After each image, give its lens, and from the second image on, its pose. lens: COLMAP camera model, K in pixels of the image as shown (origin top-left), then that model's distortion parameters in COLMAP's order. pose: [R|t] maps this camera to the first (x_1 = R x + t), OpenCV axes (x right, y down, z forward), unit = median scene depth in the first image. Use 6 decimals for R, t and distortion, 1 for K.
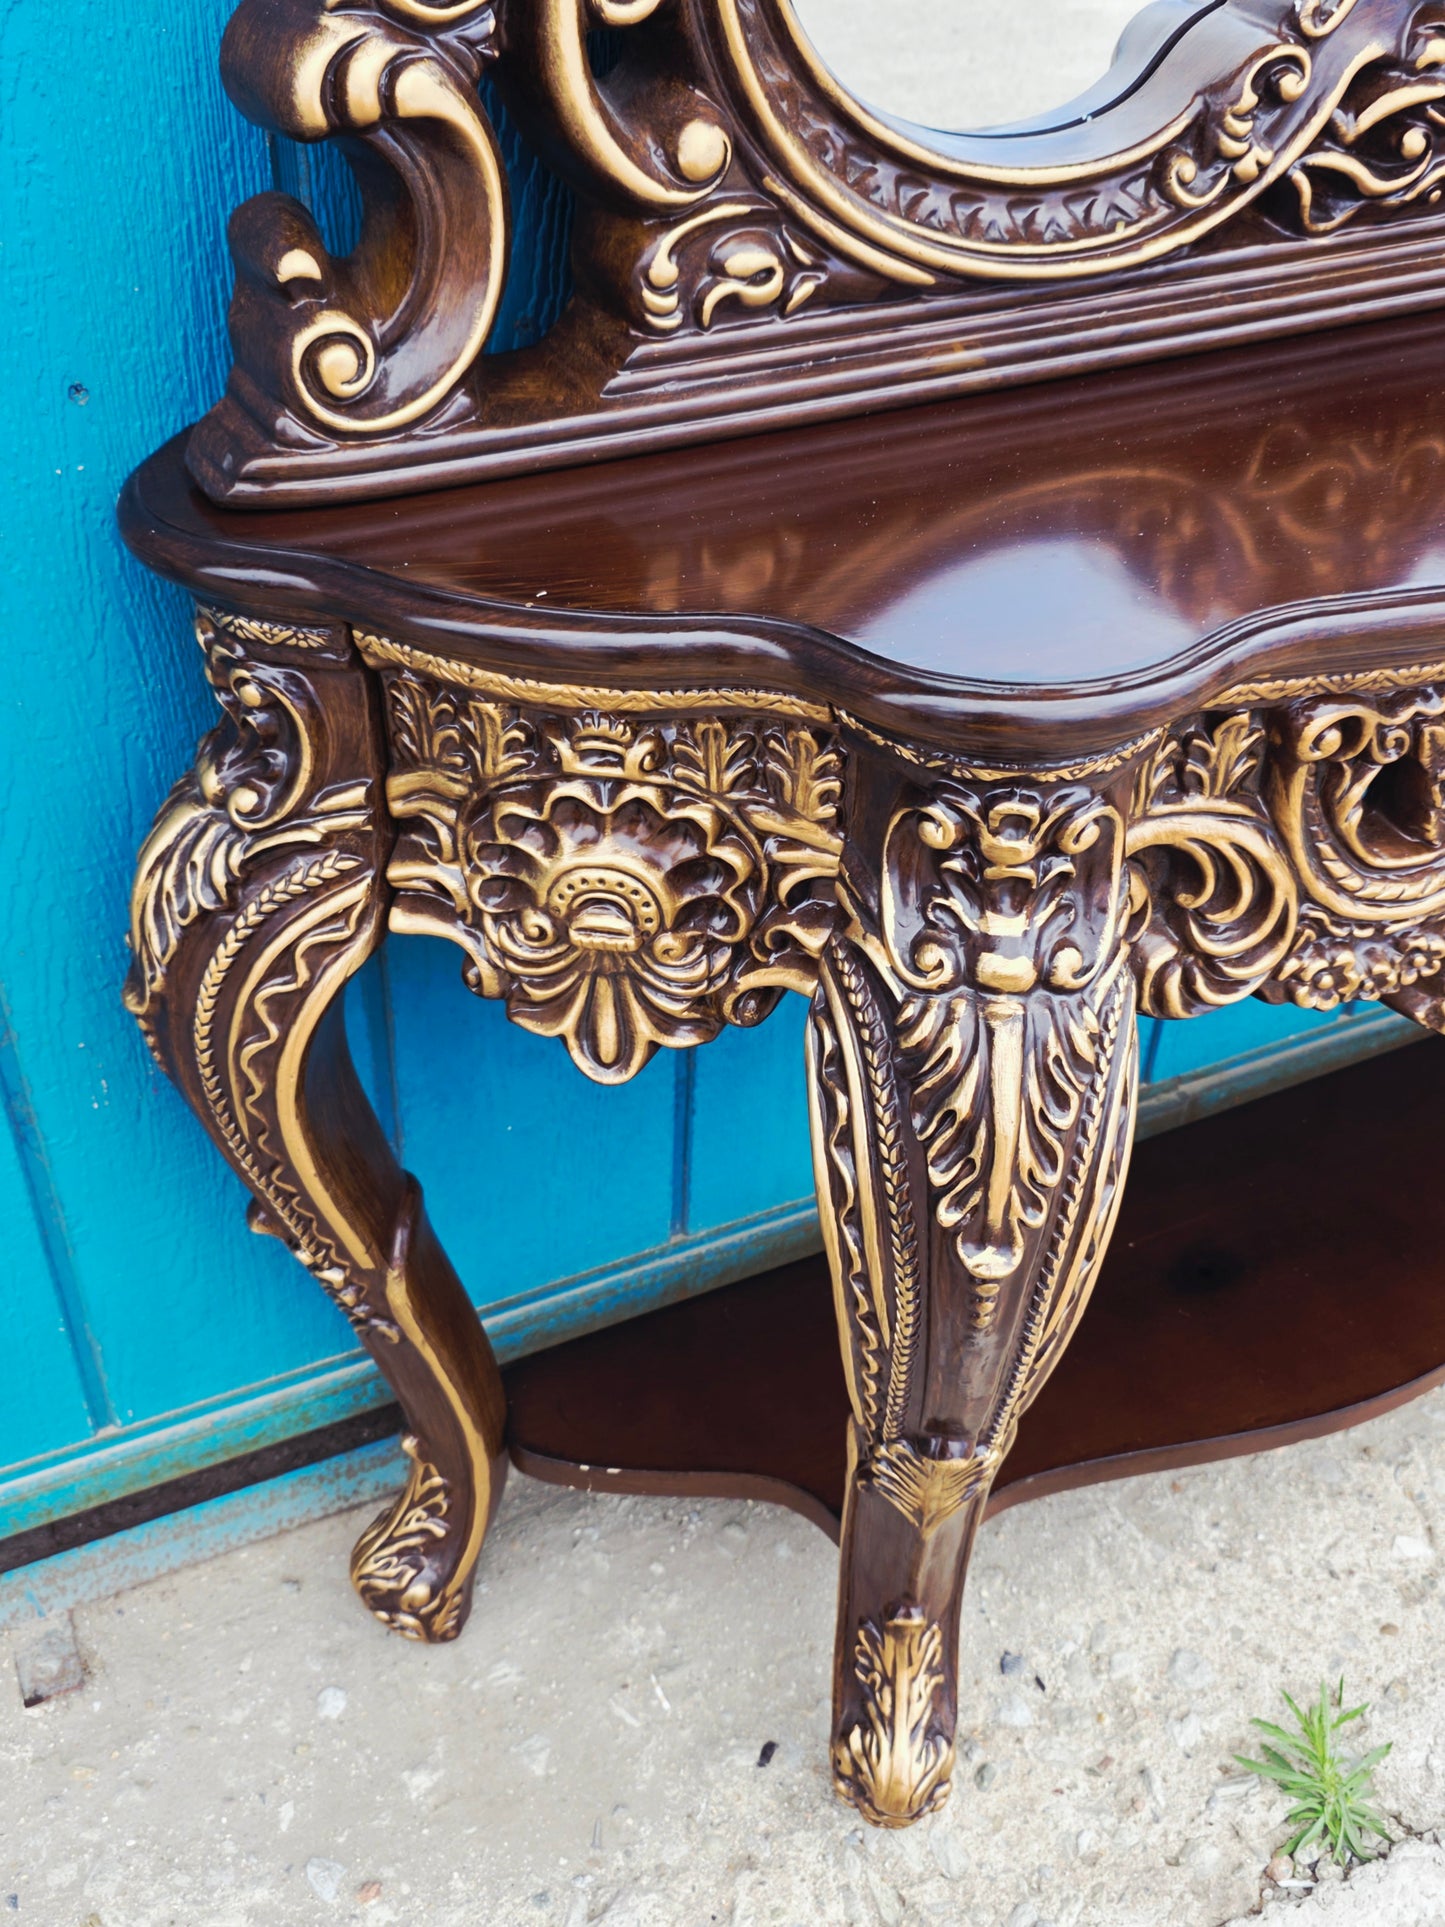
lens RADIAL K [[1908.6, 0, 692.1], [0, 1908.6, 962.7], [0, 0, 1]] dist [0.040567, 0.000000]
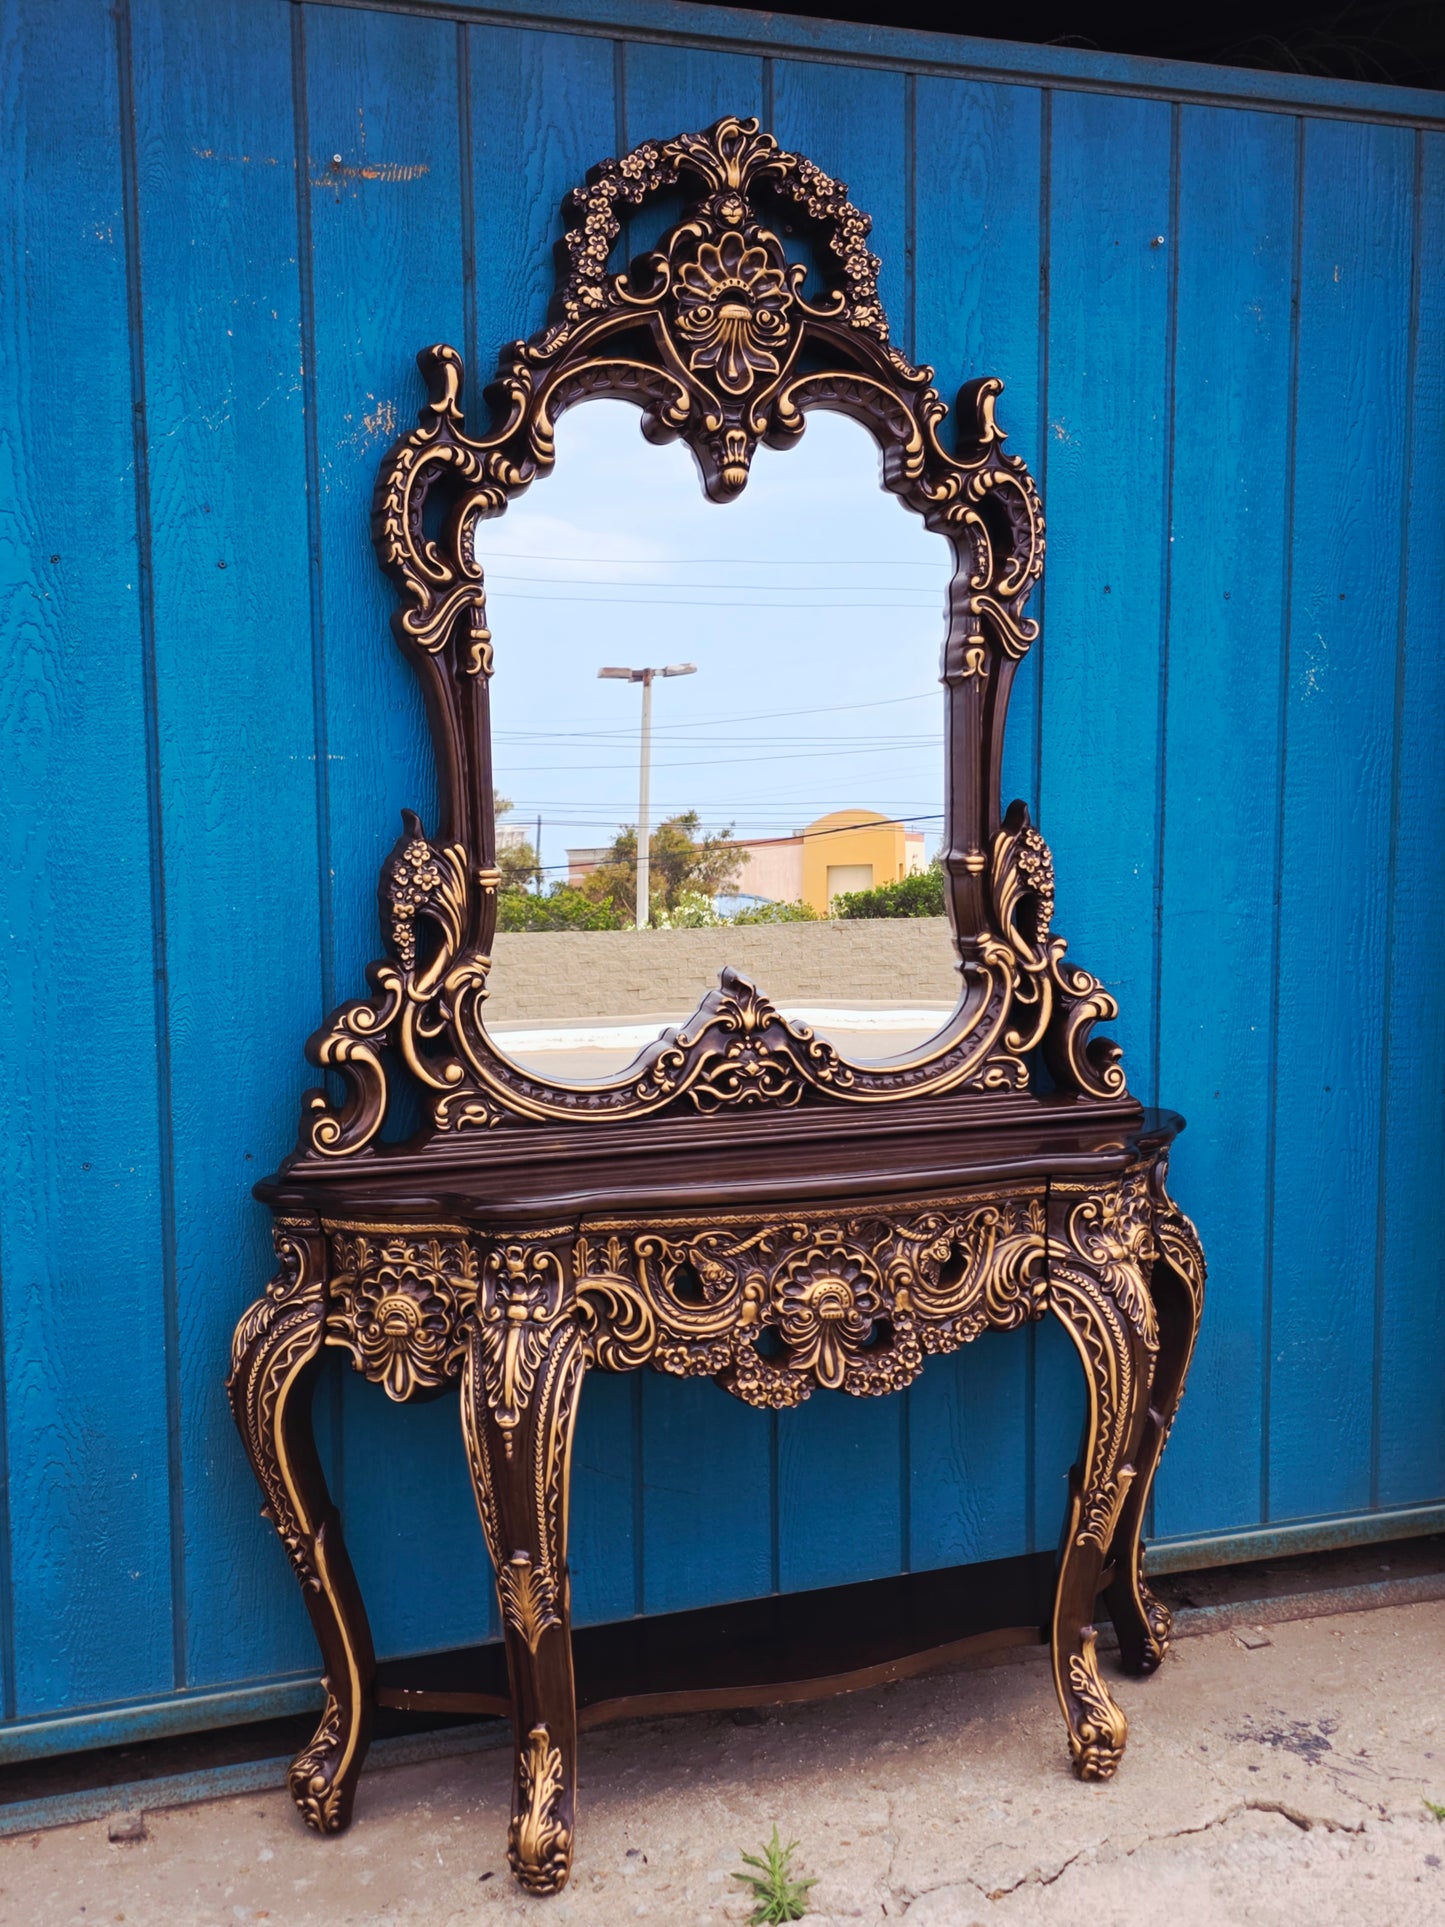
lens RADIAL K [[1903.4, 0, 735.1], [0, 1903.4, 925.8], [0, 0, 1]] dist [0.040280, 0.000000]
pose [[0.993384, -0.029361, -0.111025, 0.725321], [-0.040490, 0.815141, -0.577846, 1.032271], [0.107467, 0.578518, 0.808559, -1.427082]]
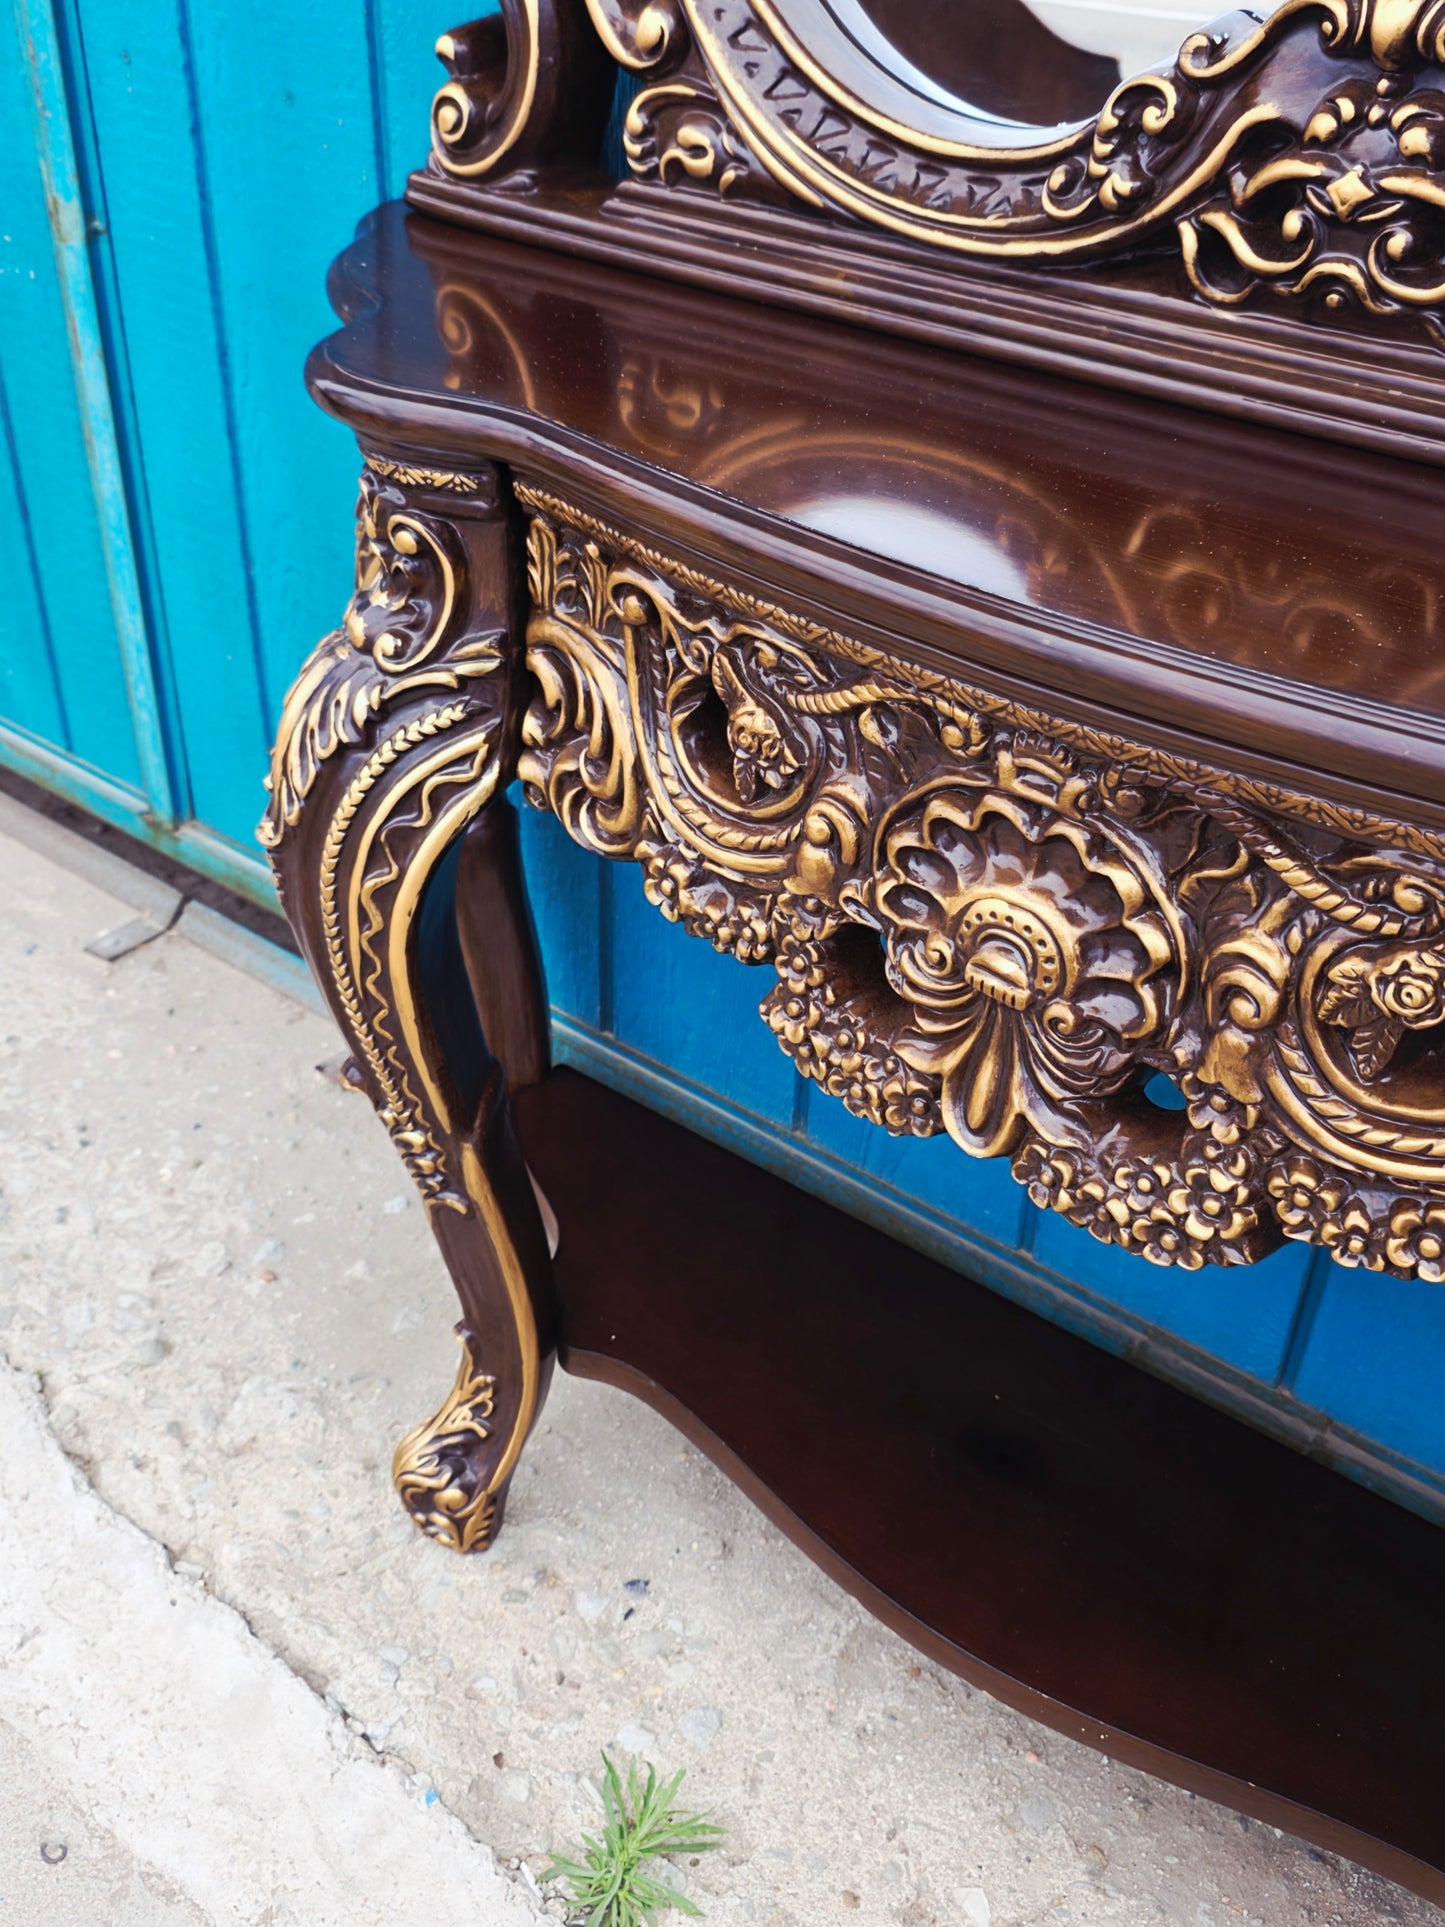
lens RADIAL K [[1908.6, 0, 709.1], [0, 1908.6, 958.5], [0, 0, 1]] dist [0.040567, 0.000000]
pose [[0.435845, 0.495241, -0.751515, 1.164648], [-0.580535, 0.792767, 0.185741, -0.169315], [0.687763, 0.355327, 0.633028, 0.381678]]
